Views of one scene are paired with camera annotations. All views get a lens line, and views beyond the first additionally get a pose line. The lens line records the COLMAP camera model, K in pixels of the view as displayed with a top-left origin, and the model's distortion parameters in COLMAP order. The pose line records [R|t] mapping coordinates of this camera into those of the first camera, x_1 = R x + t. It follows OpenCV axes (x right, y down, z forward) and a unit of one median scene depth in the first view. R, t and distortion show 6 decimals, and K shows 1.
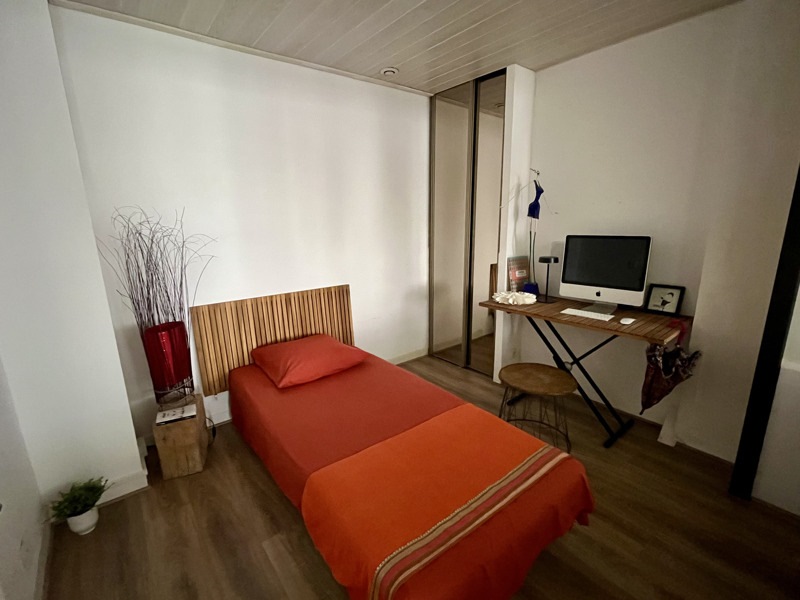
lens RADIAL K [[373.3, 0, 400.0], [0, 373.3, 300.0], [0, 0, 1]] dist [-0.001363, 0.000029]
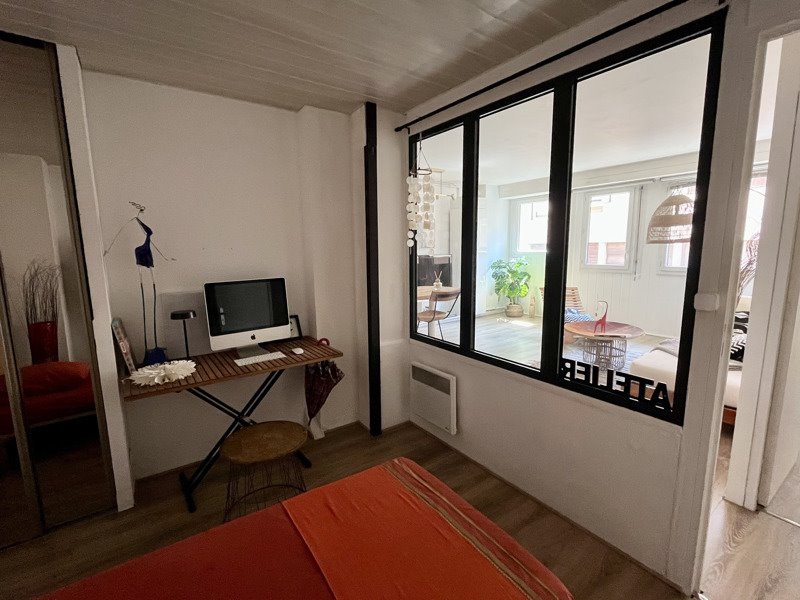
lens RADIAL K [[373.3, 0, 400.0], [0, 373.3, 300.0], [0, 0, 1]] dist [-0.001363, 0.000029]
pose [[0.045807, -0.125489, 0.991037, -0.422877], [0.232493, 0.966175, 0.111594, -0.129197], [-0.971519, 0.225297, 0.073433, 0.498919]]
